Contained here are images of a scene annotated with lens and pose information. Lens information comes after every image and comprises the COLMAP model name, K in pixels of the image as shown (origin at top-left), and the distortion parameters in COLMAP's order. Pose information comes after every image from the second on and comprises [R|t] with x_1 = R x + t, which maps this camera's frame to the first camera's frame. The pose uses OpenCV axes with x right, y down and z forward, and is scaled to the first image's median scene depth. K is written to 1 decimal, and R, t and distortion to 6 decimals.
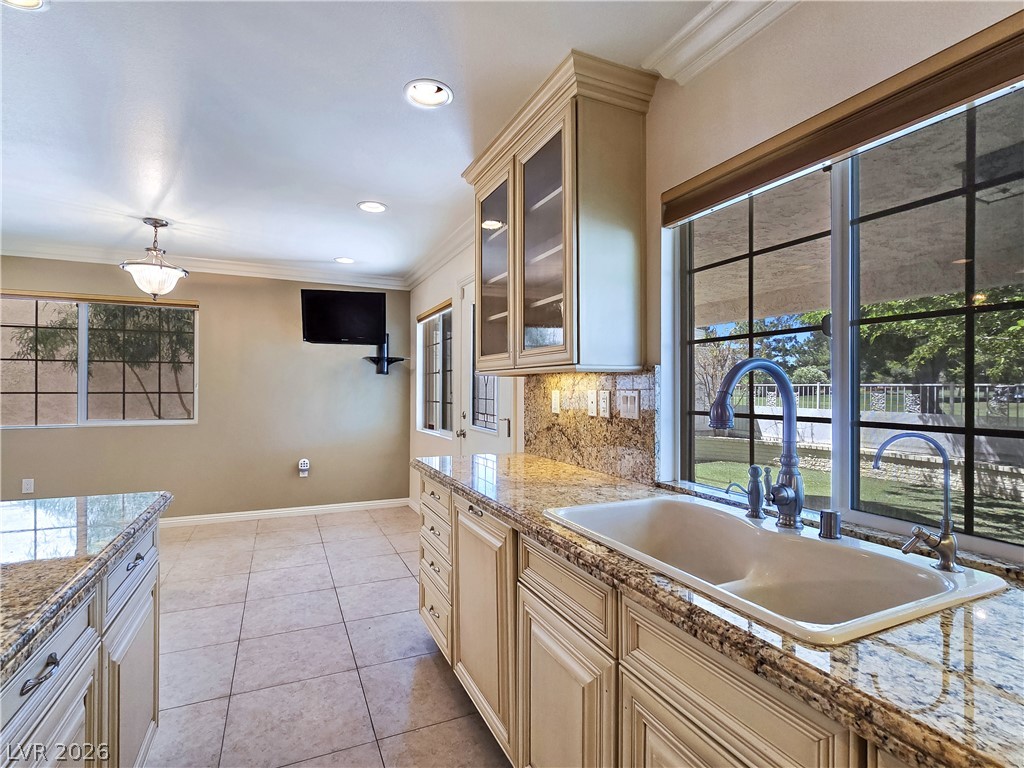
lens RADIAL K [[500.6, 0, 511.6], [0, 500.6, 381.5], [0, 0, 1]] dist [-0.006606, -0.000887]
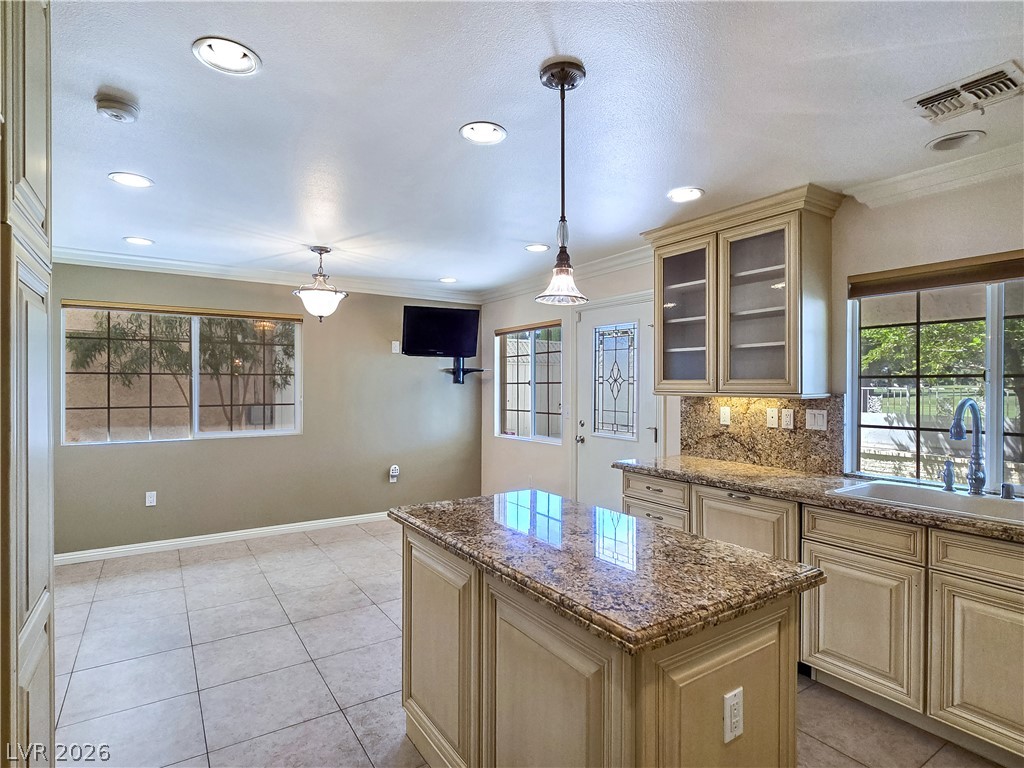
lens RADIAL K [[537.4, 0, 512.1], [0, 537.4, 384.5], [0, 0, 1]] dist [-0.001763, -0.002655]
pose [[0.989260, -0.000895, 0.146163, -0.597530], [-0.000776, 0.999935, 0.011376, -0.050785], [-0.146164, -0.011367, 0.989195, -0.275101]]
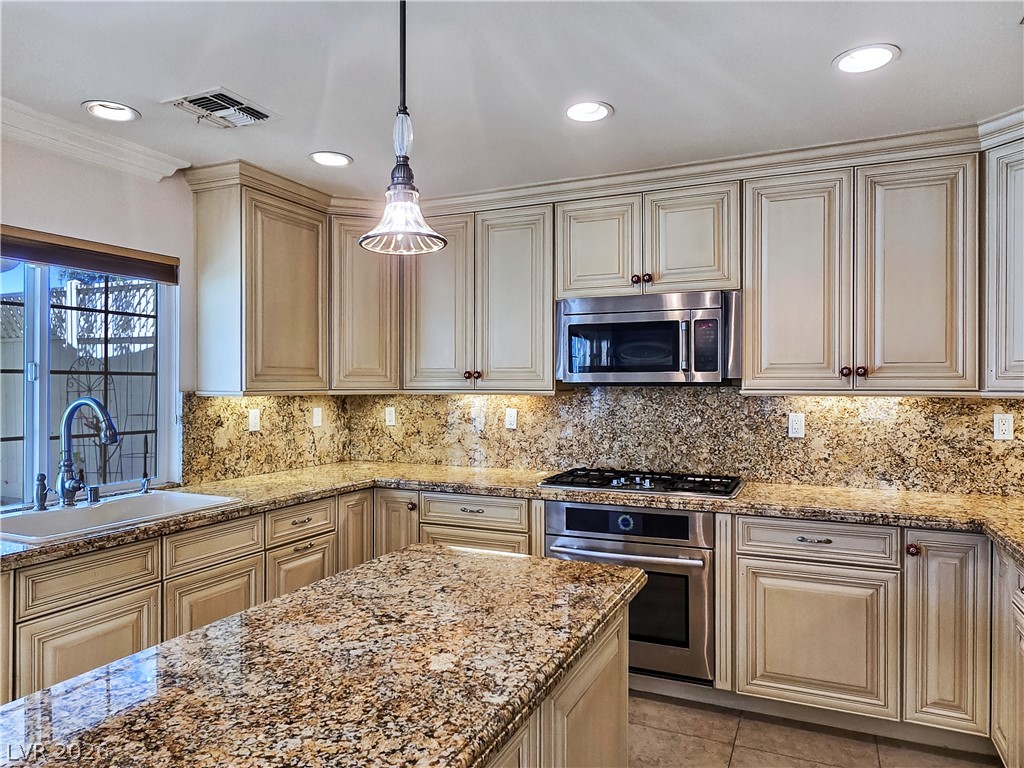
lens RADIAL K [[687.6, 0, 507.3], [0, 687.6, 383.8], [0, 0, 1]] dist [0.001367, -0.003627]
pose [[-0.647913, -0.004352, 0.761702, -0.872408], [-0.012844, 0.999904, -0.005213, -0.041191], [-0.761606, -0.013161, -0.647906, 0.607154]]
